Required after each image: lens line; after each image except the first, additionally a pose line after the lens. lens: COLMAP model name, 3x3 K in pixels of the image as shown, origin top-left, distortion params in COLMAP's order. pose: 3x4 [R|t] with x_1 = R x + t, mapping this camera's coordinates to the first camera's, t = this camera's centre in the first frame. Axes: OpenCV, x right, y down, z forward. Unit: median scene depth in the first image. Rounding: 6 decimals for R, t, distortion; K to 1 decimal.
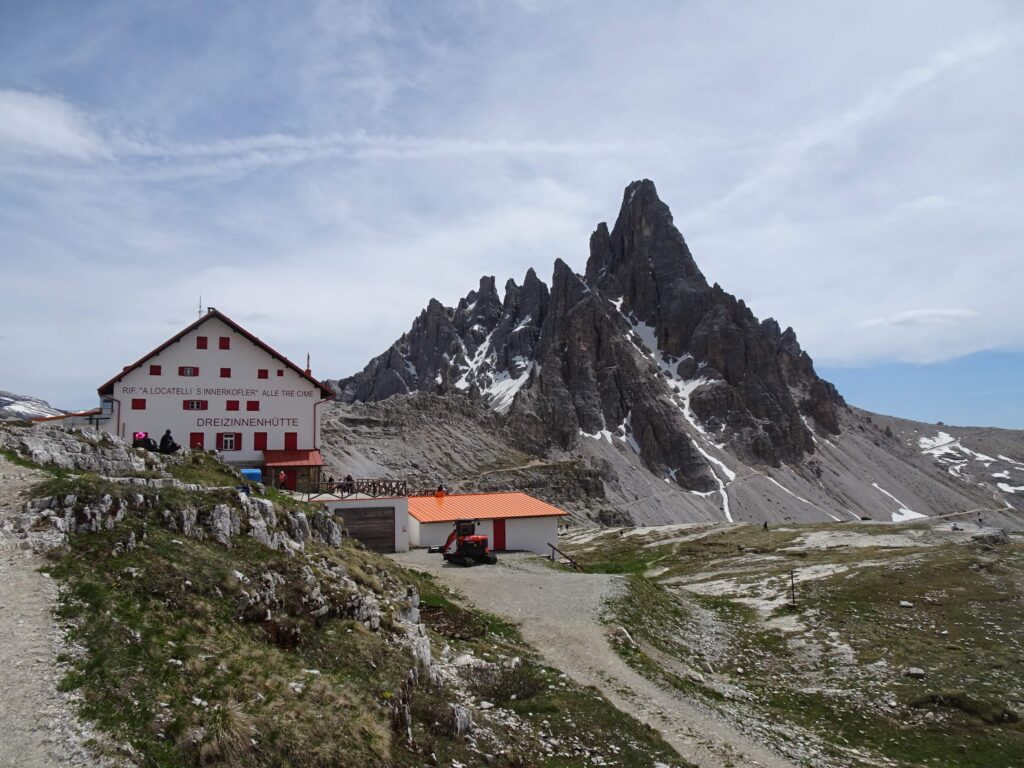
lens RADIAL K [[735.4, 0, 512.0], [0, 735.4, 384.0], [0, 0, 1]] dist [0.008904, 0.006082]
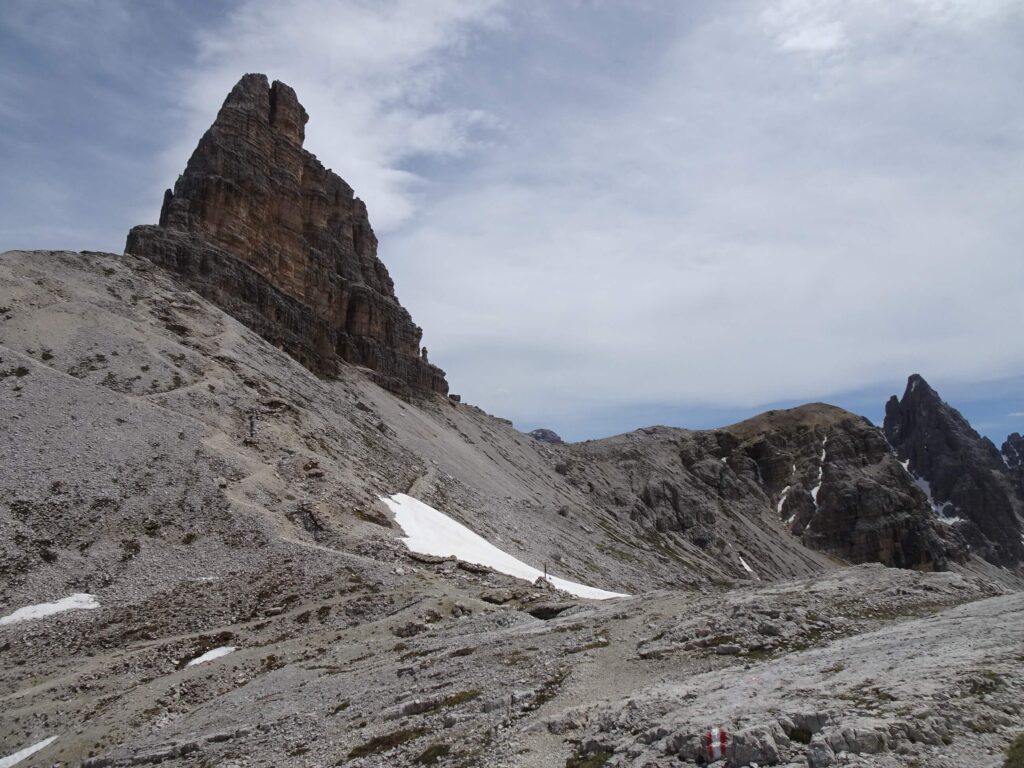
lens RADIAL K [[735.4, 0, 512.0], [0, 735.4, 384.0], [0, 0, 1]] dist [0.008904, 0.006082]
pose [[0.929692, -0.046397, -0.365404, -0.073376], [0.008386, 0.994444, -0.104932, -0.135350], [0.368242, 0.094491, 0.924916, -0.997714]]
